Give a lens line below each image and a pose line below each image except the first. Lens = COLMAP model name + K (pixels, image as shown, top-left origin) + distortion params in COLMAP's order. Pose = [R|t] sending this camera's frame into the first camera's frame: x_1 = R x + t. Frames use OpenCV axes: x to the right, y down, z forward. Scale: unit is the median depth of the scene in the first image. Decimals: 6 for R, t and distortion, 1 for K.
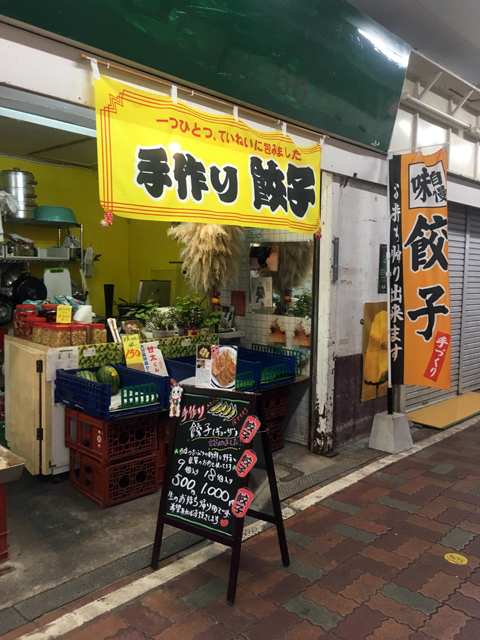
lens RADIAL K [[551.9, 0, 238.4], [0, 551.9, 320.6], [0, 0, 1]] dist [0.009619, 0.002129]
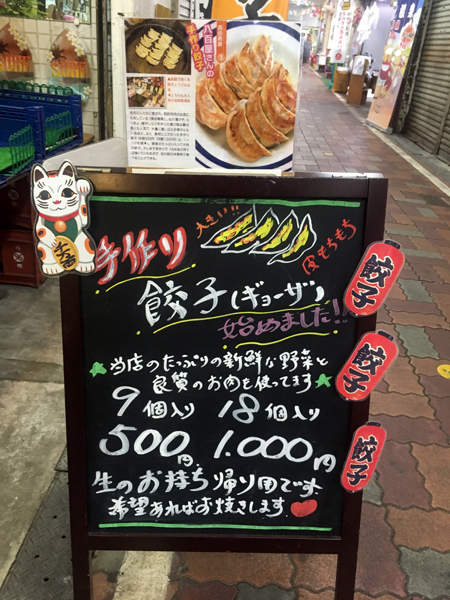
lens RADIAL K [[500.4, 0, 226.3], [0, 500.4, 296.3], [0, 0, 1]] dist [0.032552, -0.008599]
pose [[0.764593, -0.245117, 0.596084, -0.233634], [-0.016480, 0.917120, 0.398270, 0.073218], [-0.644303, -0.314338, 0.697184, 0.773218]]
